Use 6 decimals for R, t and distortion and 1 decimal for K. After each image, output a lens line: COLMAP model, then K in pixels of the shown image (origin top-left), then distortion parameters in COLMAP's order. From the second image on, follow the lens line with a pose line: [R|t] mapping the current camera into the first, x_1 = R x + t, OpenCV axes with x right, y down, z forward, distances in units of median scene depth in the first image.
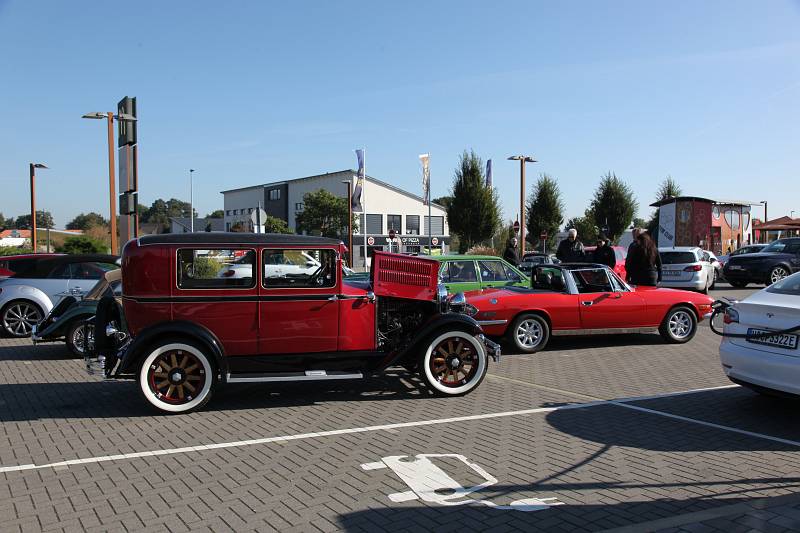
lens RADIAL K [[632.3, 0, 400.1], [0, 632.3, 266.7], [0, 0, 1]] dist [-0.025322, 0.002950]
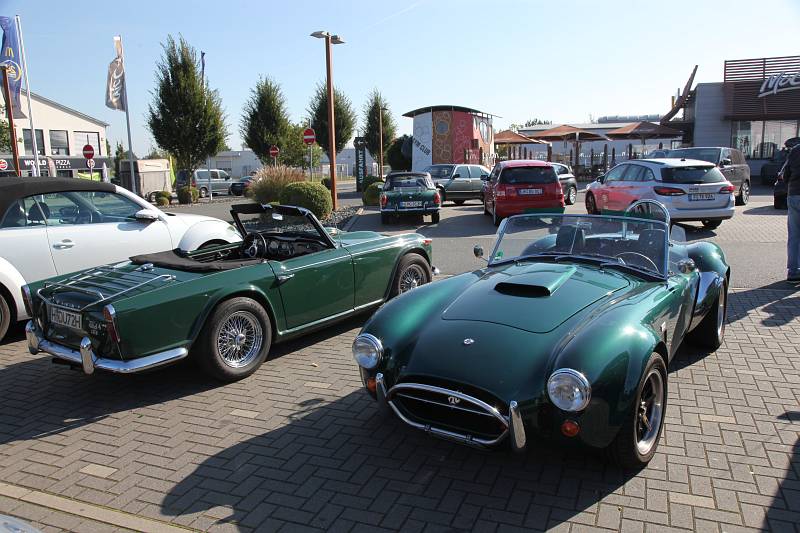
lens RADIAL K [[632.3, 0, 400.0], [0, 632.3, 267.6], [0, 0, 1]] dist [-0.025322, 0.002950]
pose [[0.849269, -0.105984, 0.517214, -0.076648], [0.039376, 0.989631, 0.138134, -0.007587], [-0.526490, -0.096947, 0.844636, 0.211632]]
